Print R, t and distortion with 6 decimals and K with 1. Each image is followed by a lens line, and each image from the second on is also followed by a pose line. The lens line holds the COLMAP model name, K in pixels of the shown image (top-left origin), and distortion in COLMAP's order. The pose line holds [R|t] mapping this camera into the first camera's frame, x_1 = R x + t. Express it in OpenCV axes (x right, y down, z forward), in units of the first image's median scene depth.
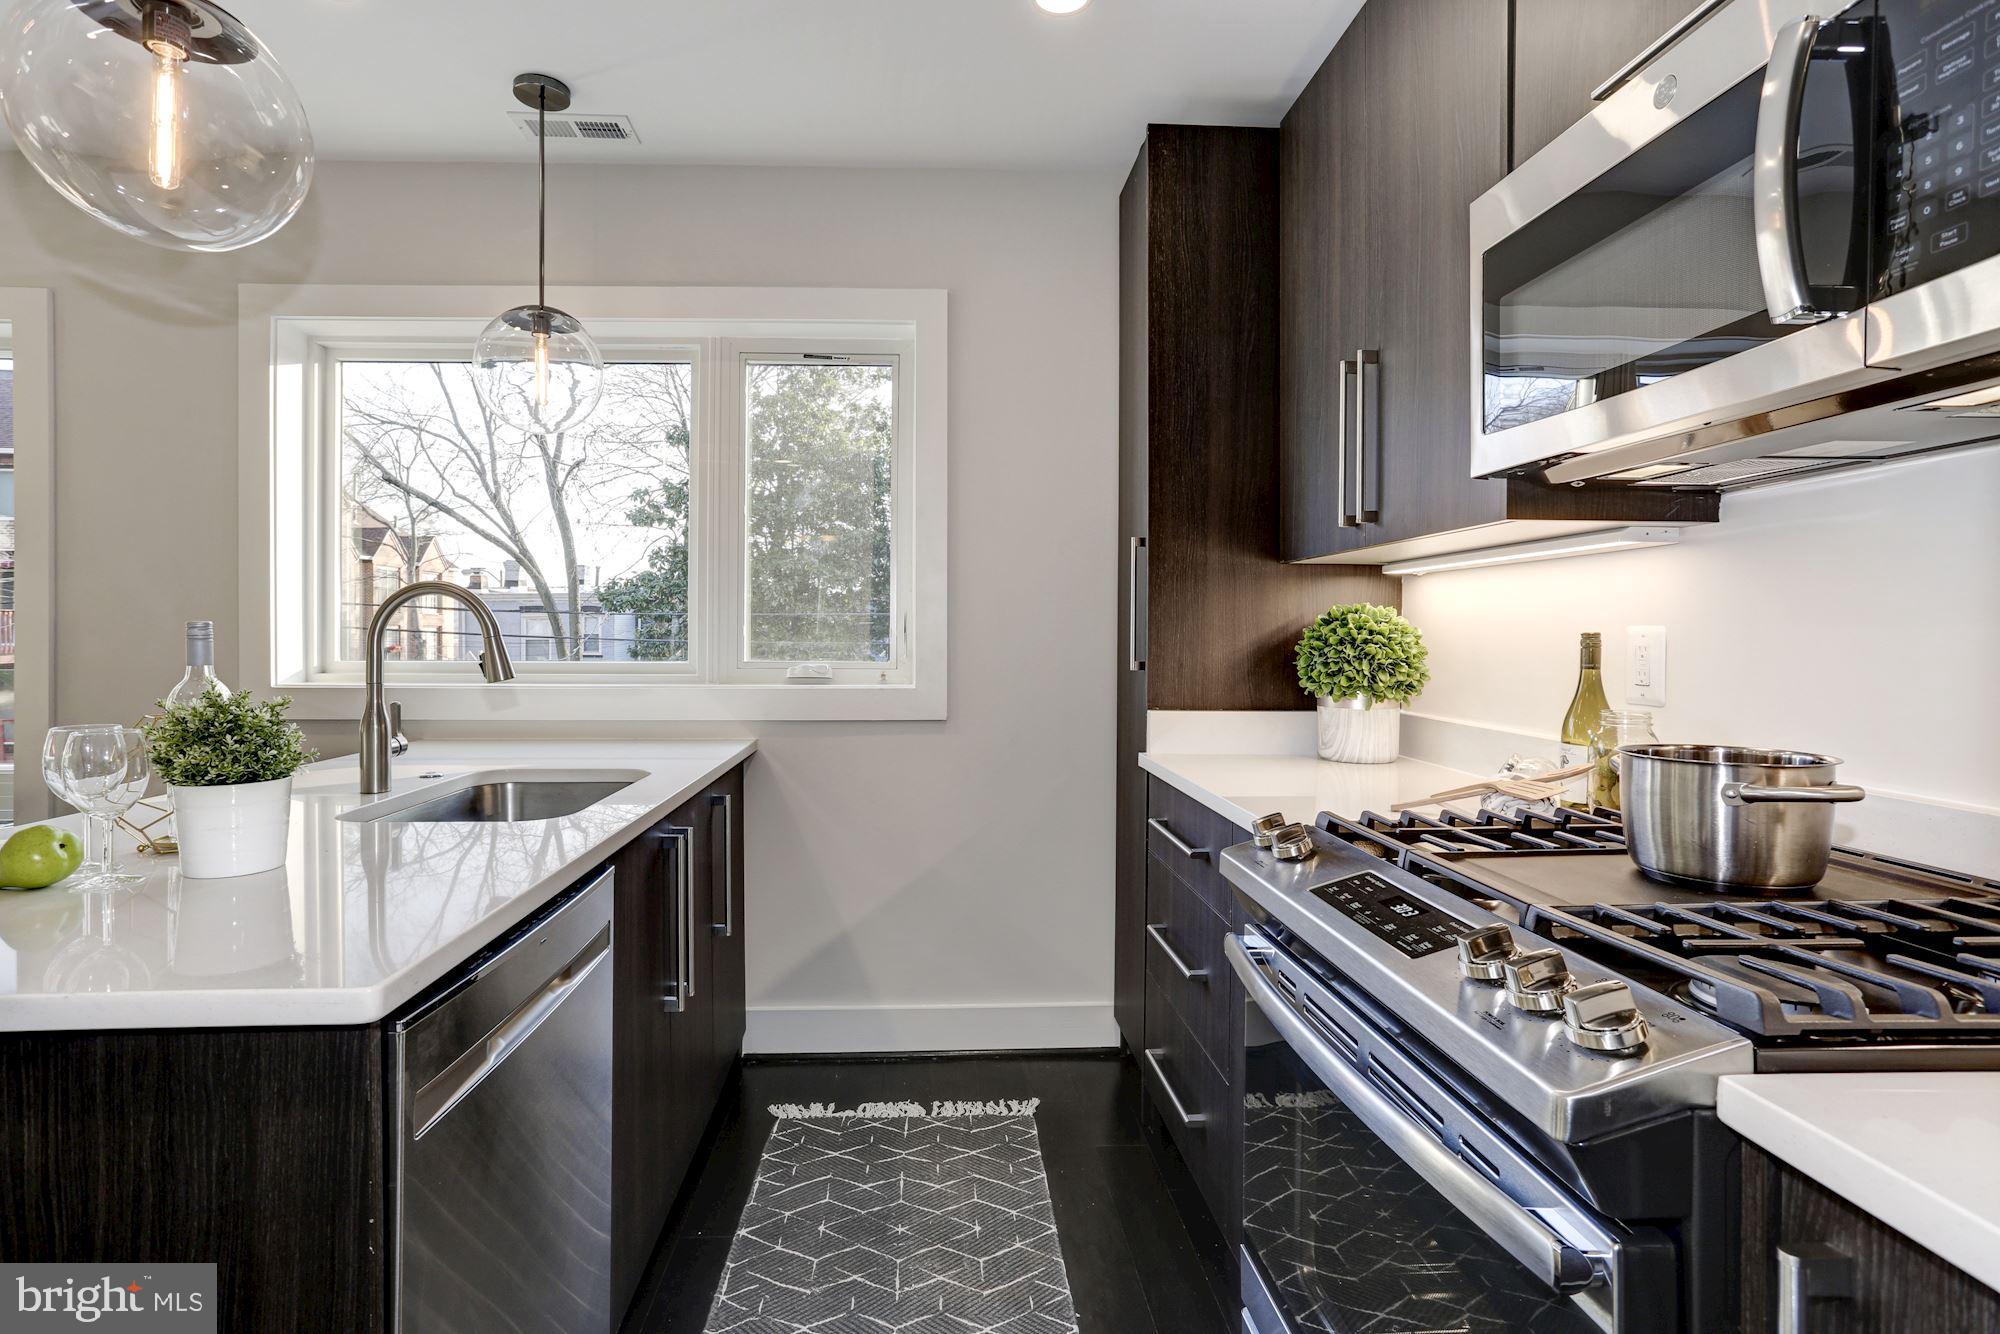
lens RADIAL K [[954.7, 0, 979.0], [0, 954.7, 639.3], [0, 0, 1]] dist [-0.018315, 0.010749]
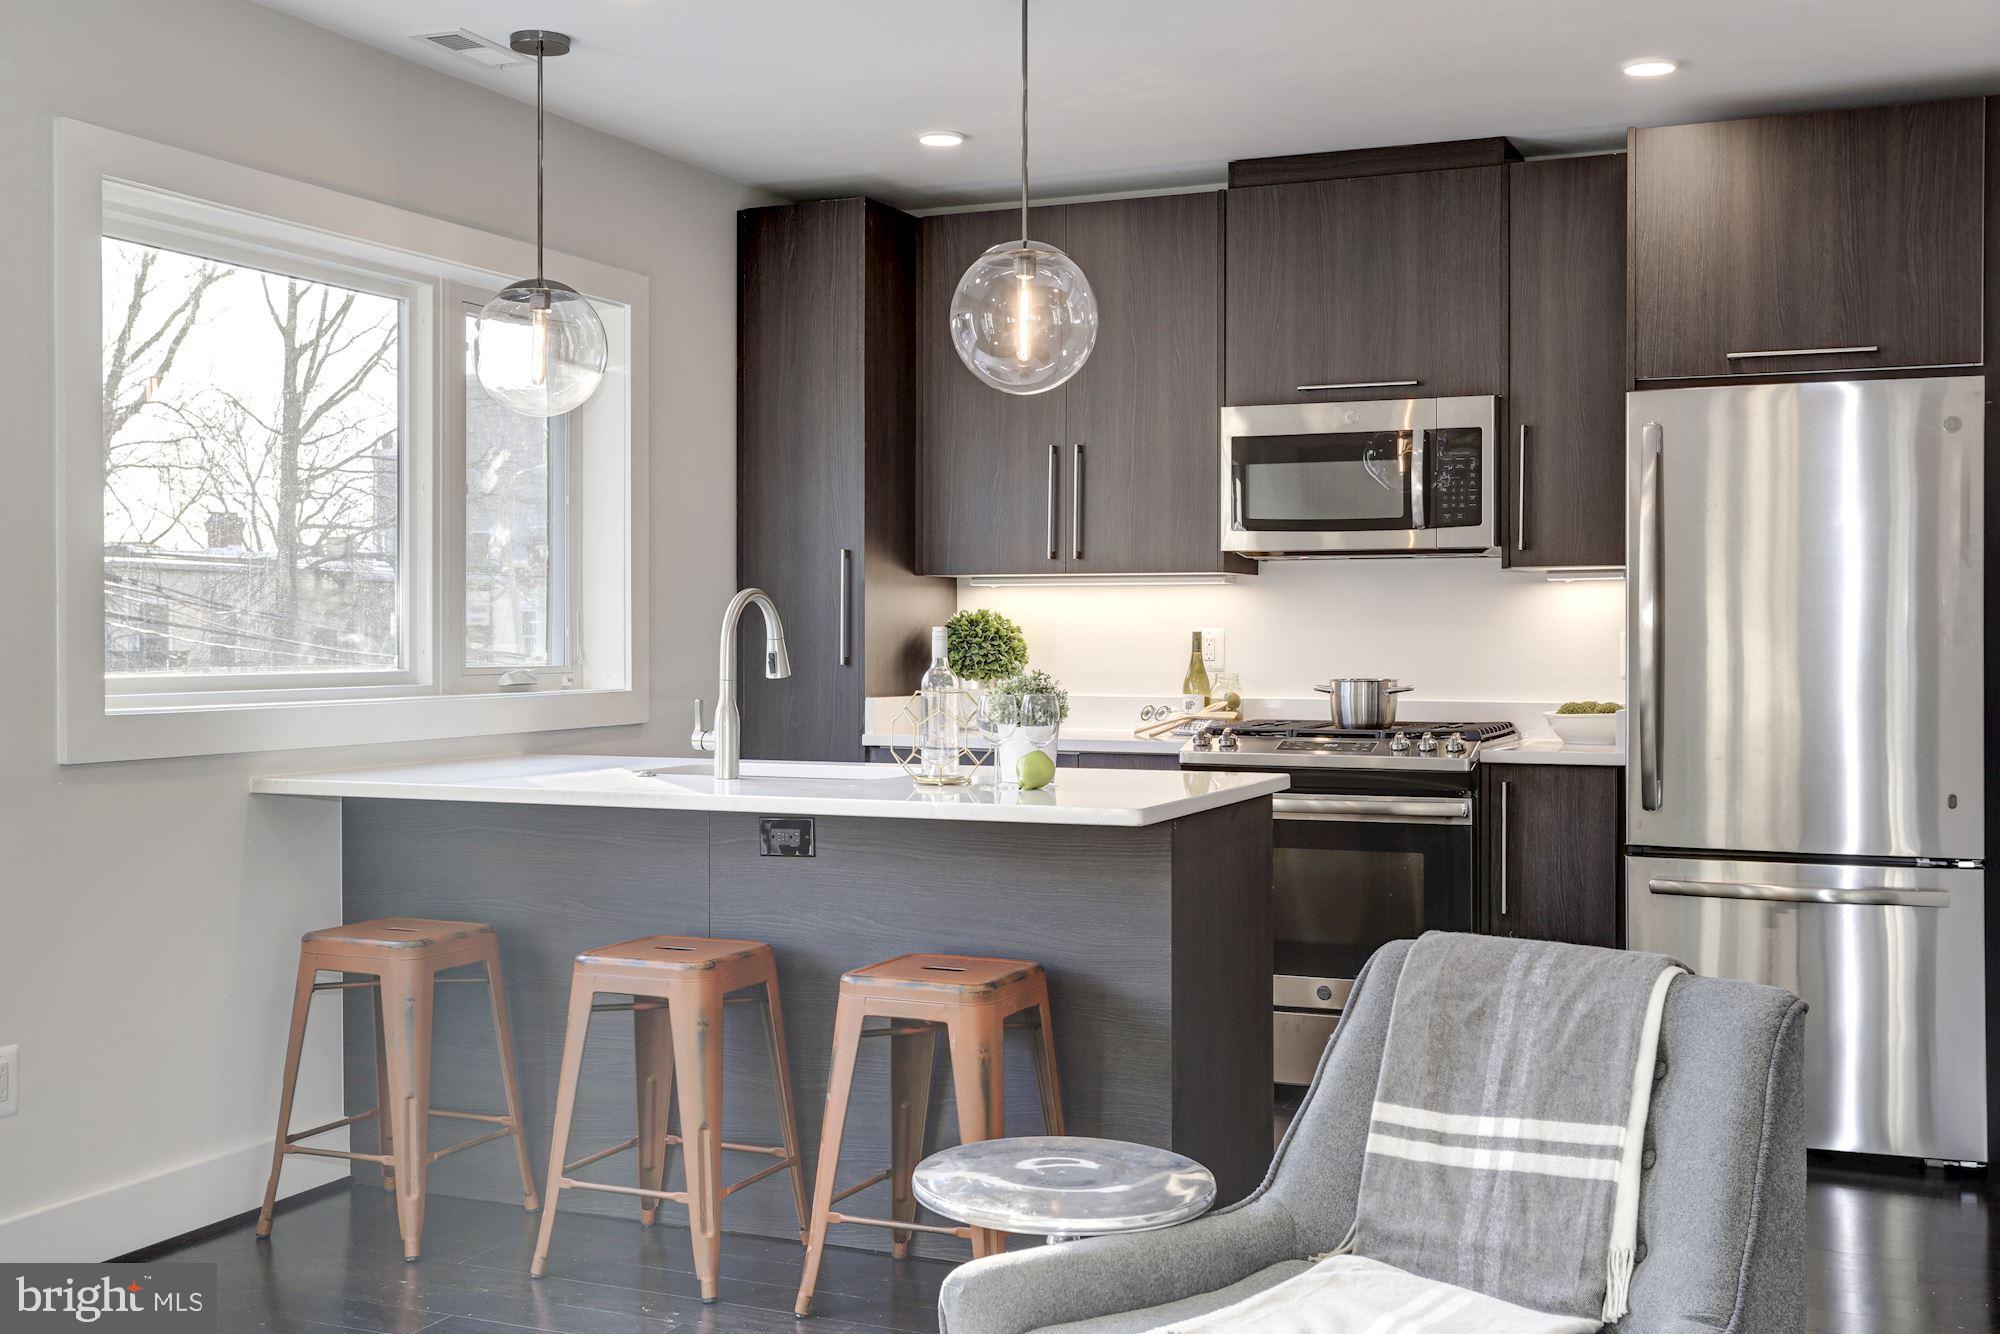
lens RADIAL K [[2261.0, 0, 991.4], [0, 2261.0, 669.7], [0, 0, 1]] dist [0.024926, 0.000000]
pose [[0.434845, -0.015880, 0.900365, -2.887067], [0.007338, 0.999874, 0.014091, 0.002353], [-0.900476, 0.000479, 0.434906, -0.434031]]
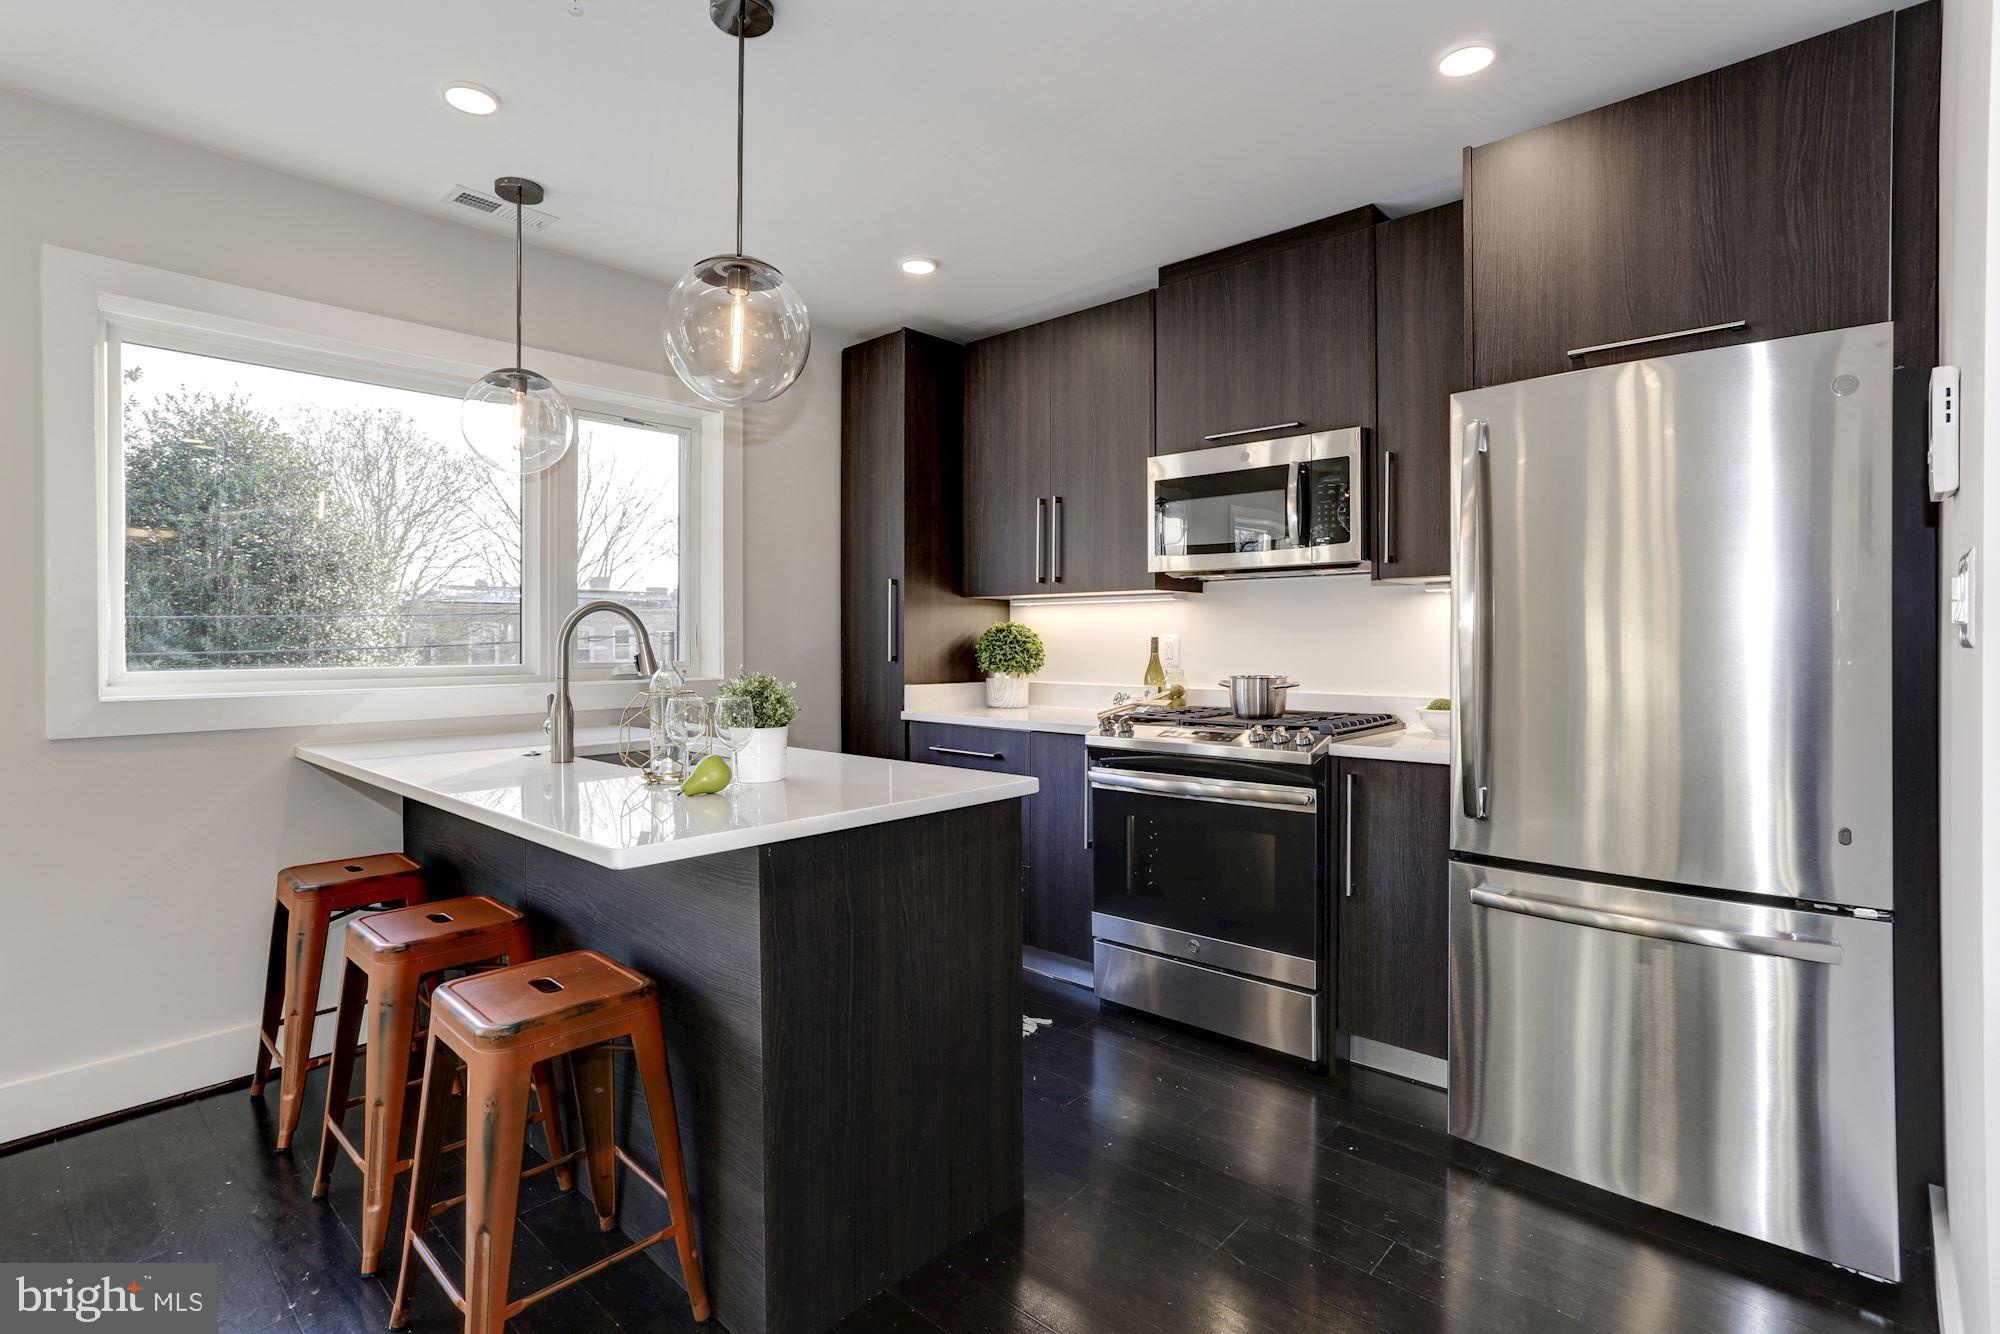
lens RADIAL K [[954.7, 0, 1014.9], [0, 954.7, 647.6], [0, 0, 1]] dist [-0.018315, 0.010749]
pose [[0.713121, -0.008633, 0.700988, -1.077049], [0.008120, 0.999959, 0.004055, 0.006759], [-0.700994, 0.002801, 0.713162, -0.377416]]
